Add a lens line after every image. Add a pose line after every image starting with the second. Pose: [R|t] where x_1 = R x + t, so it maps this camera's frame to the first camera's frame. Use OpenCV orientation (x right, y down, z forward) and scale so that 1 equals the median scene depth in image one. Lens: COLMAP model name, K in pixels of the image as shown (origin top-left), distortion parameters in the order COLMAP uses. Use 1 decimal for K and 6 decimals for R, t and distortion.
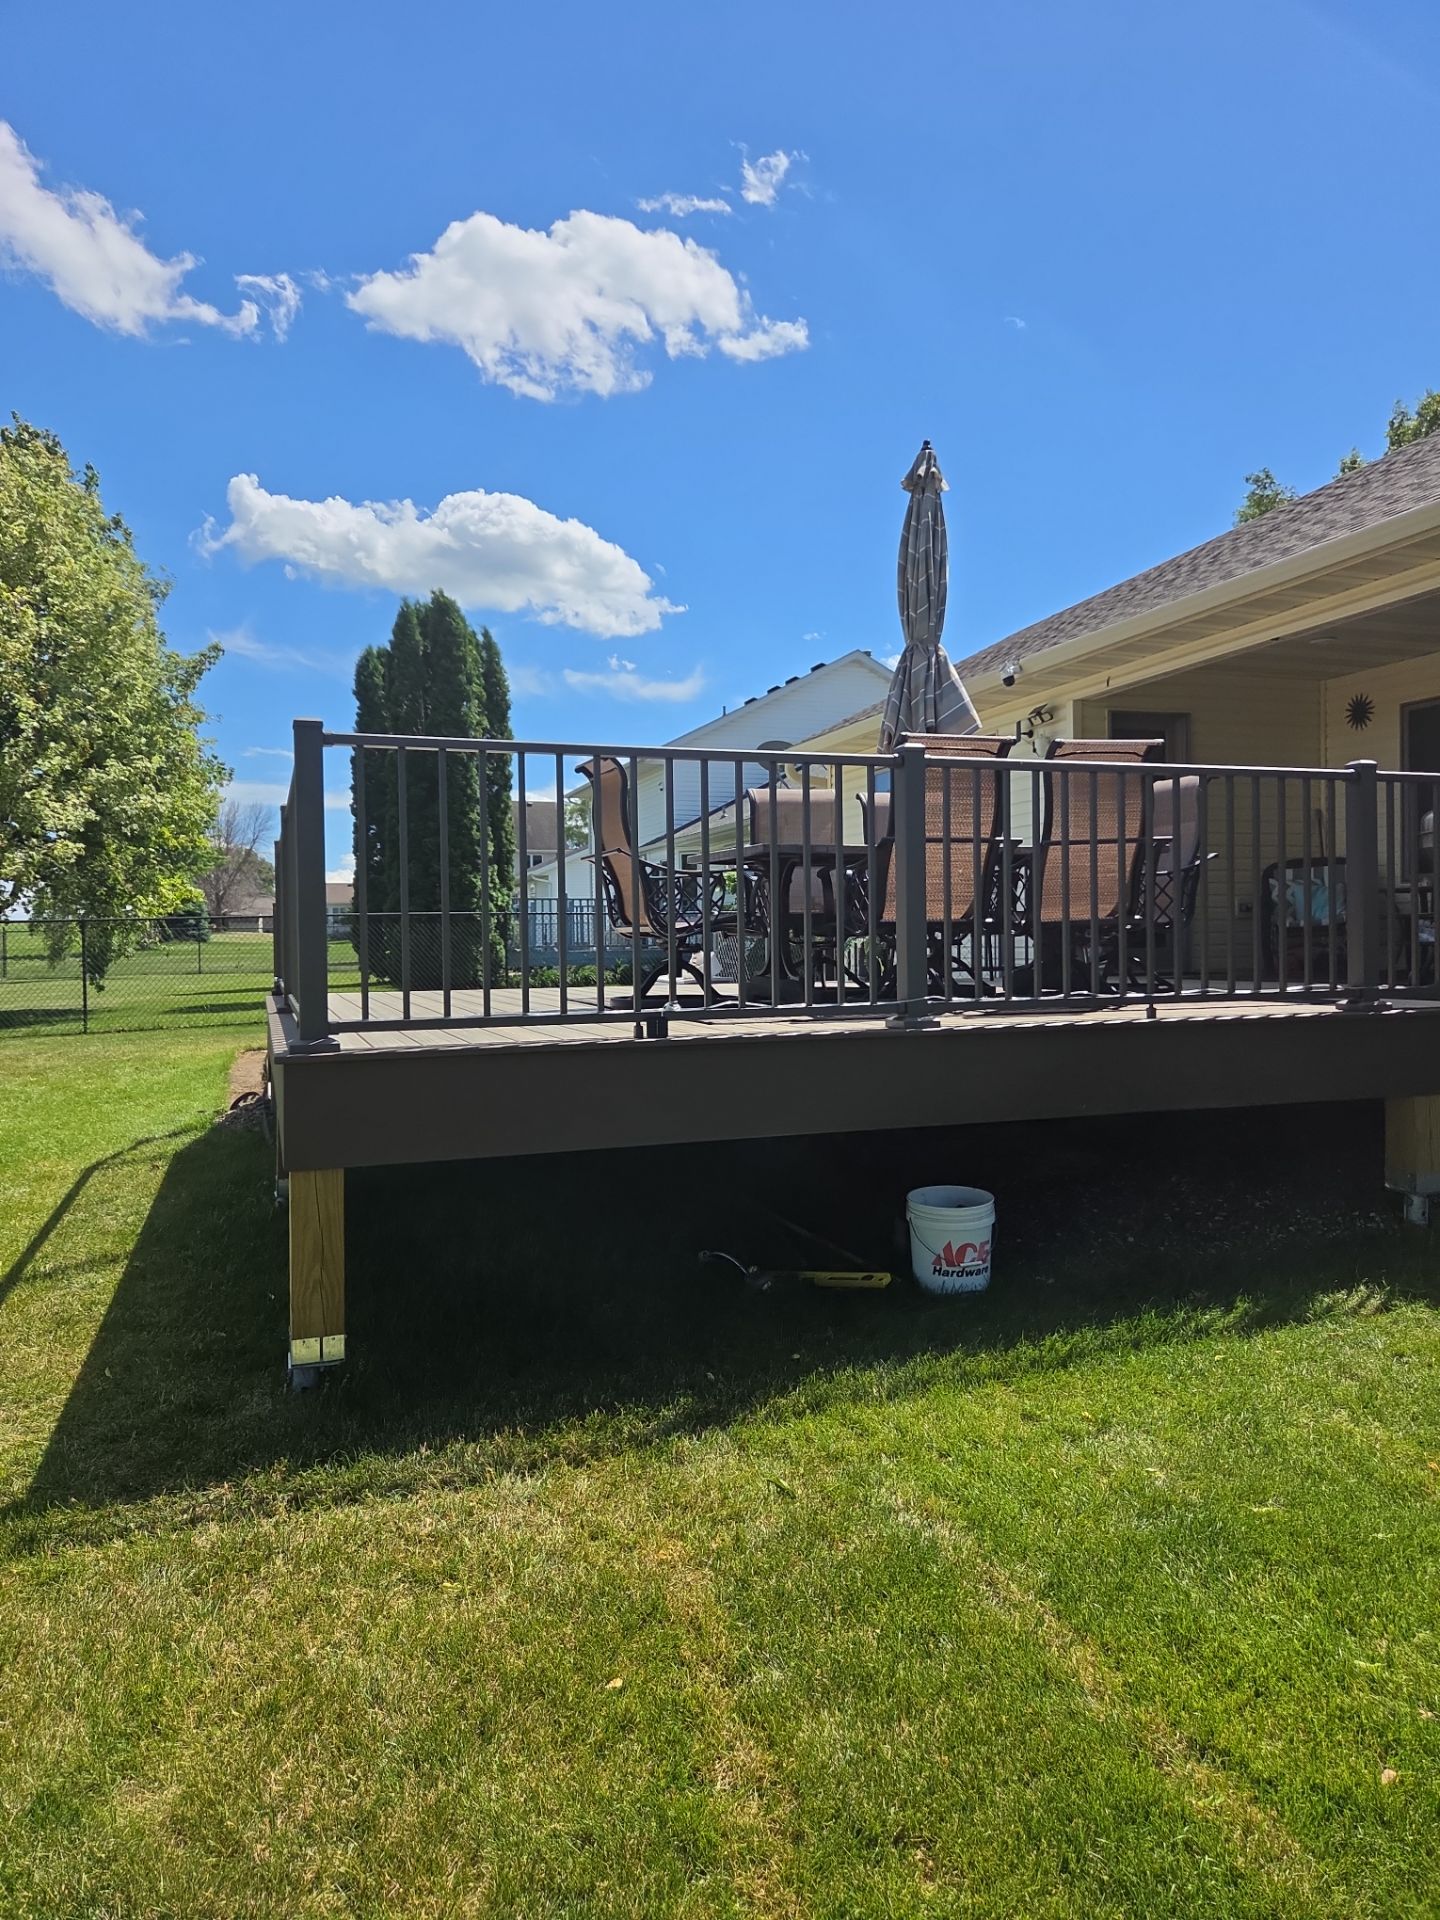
lens RADIAL K [[1281.3, 0, 718.9], [0, 1281.3, 964.8], [0, 0, 1]] dist [0.011026, 0.001511]
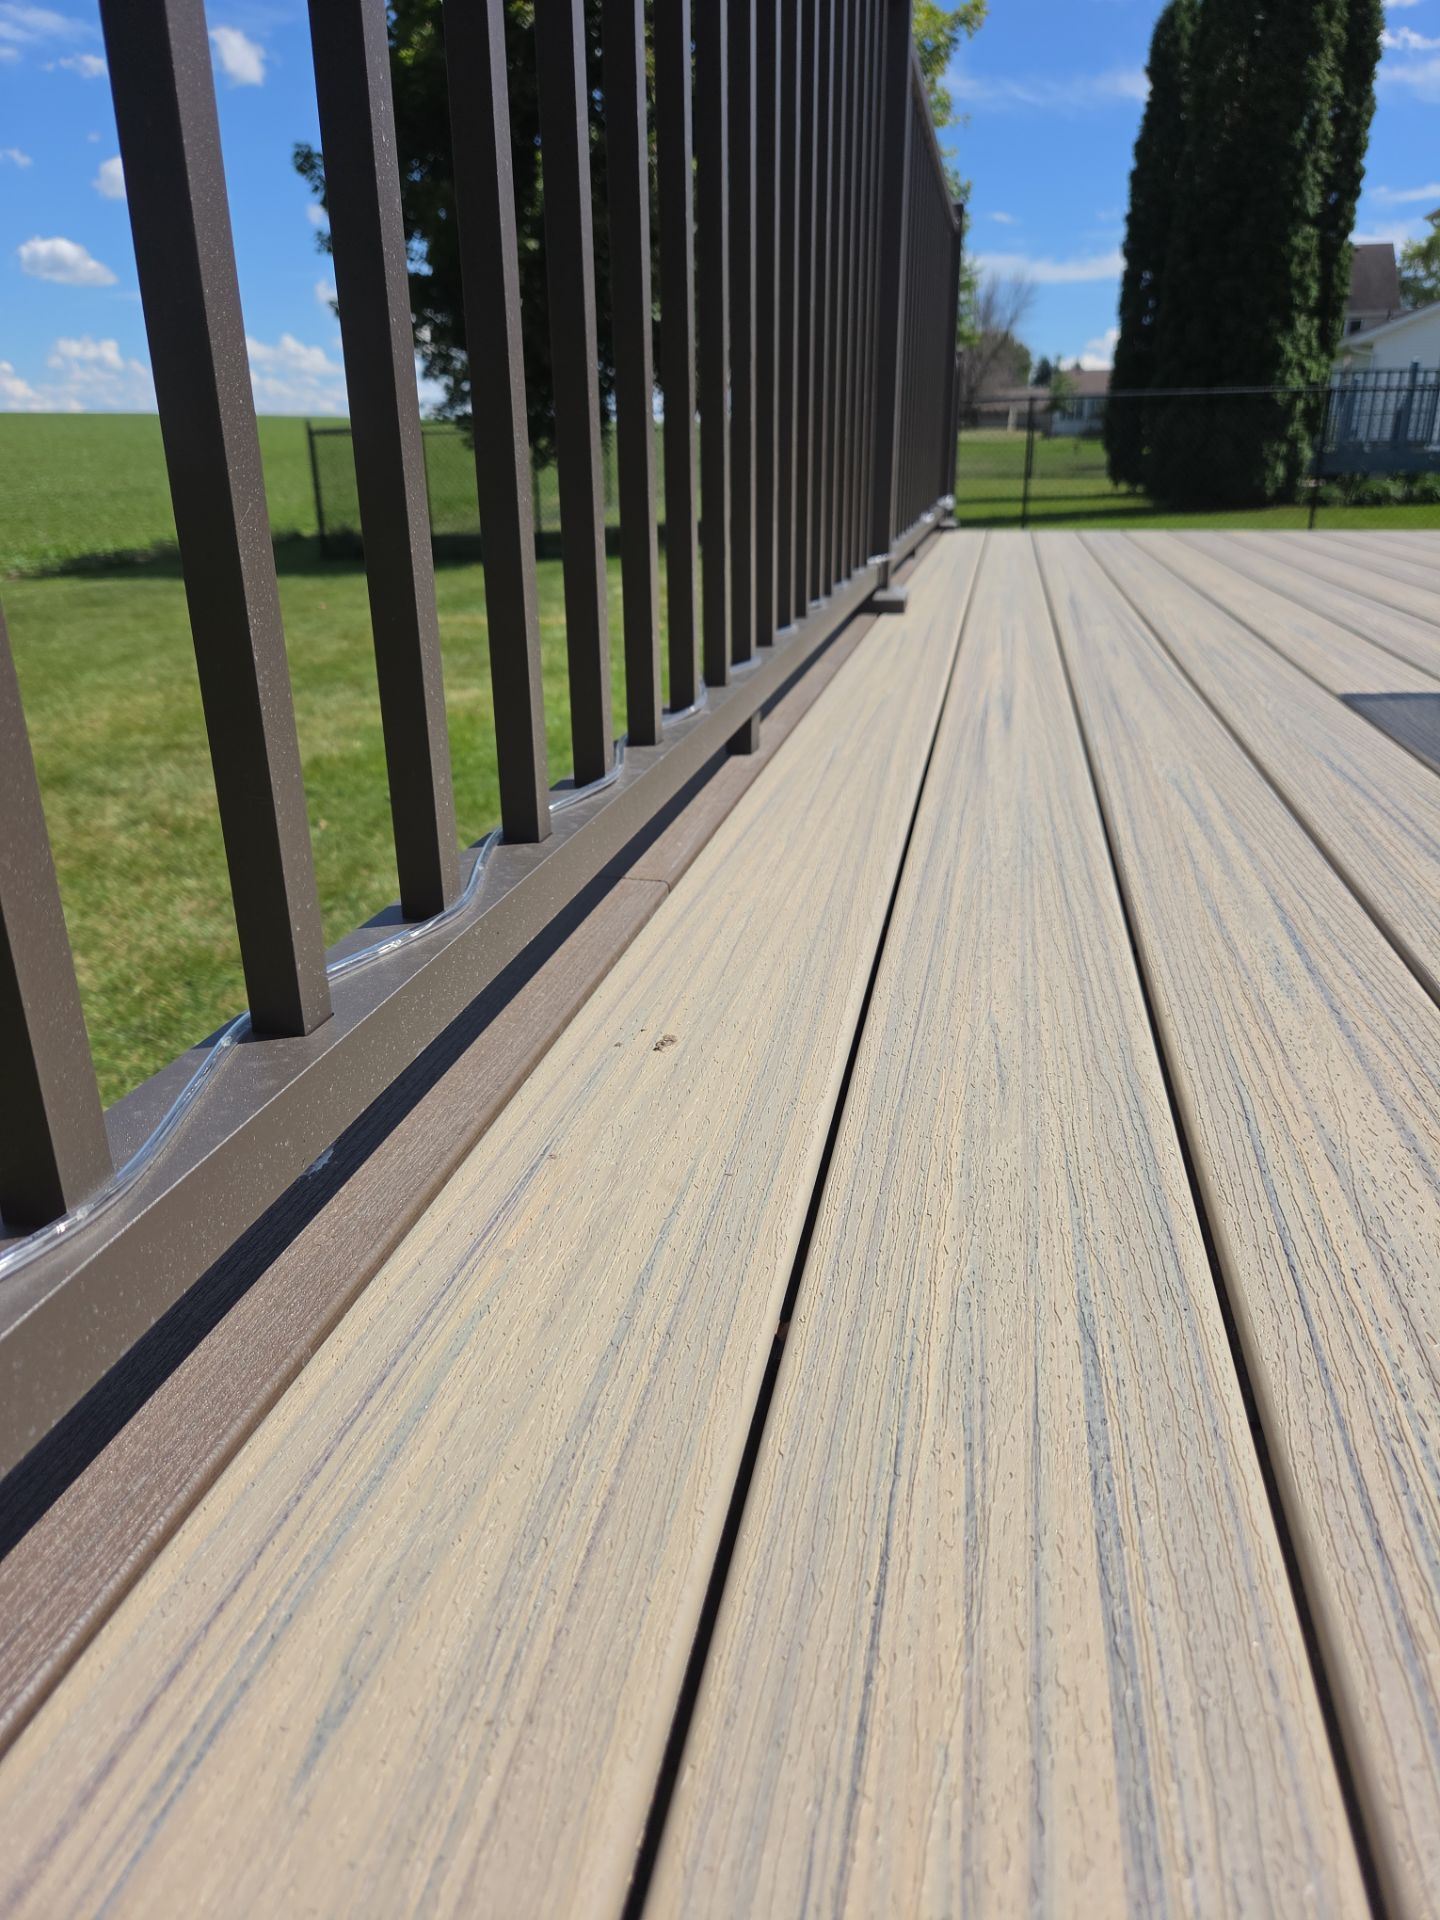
lens RADIAL K [[1281.3, 0, 713.2], [0, 1281.3, 961.3], [0, 0, 1]] dist [0.011026, 0.001511]
pose [[0.849523, 0.199671, -0.488305, -0.036836], [-0.011273, 0.932266, 0.361597, -0.000812], [0.527430, -0.301680, 0.794233, 0.143522]]
